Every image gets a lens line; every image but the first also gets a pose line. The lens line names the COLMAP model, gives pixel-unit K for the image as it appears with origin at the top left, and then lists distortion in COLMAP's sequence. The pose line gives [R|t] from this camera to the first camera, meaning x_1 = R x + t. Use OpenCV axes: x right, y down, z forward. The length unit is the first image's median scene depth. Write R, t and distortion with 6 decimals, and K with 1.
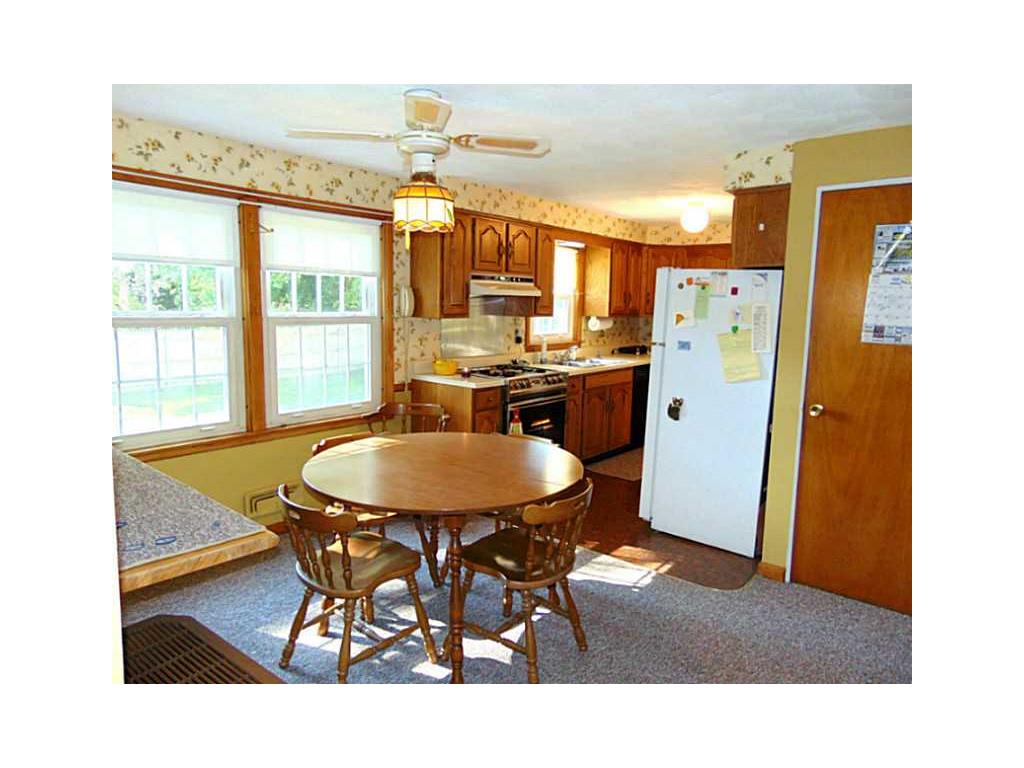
lens RADIAL K [[604.2, 0, 512.0], [0, 604.2, 384.0], [0, 0, 1]] dist [0.004592, 0.001708]
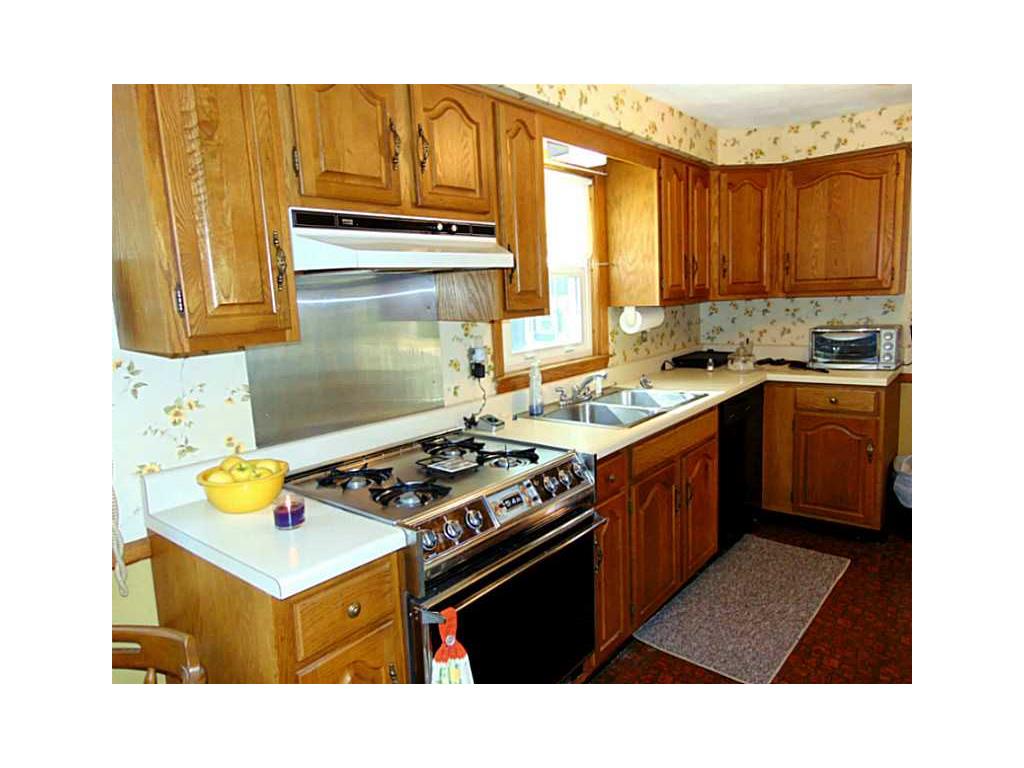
lens RADIAL K [[604.2, 0, 512.0], [0, 604.2, 384.0], [0, 0, 1]] dist [0.004592, 0.001708]
pose [[0.997658, -0.066359, -0.016581, 0.040498], [0.066545, 0.997724, 0.010909, -0.061118], [0.015819, -0.011987, 0.999803, 0.505375]]
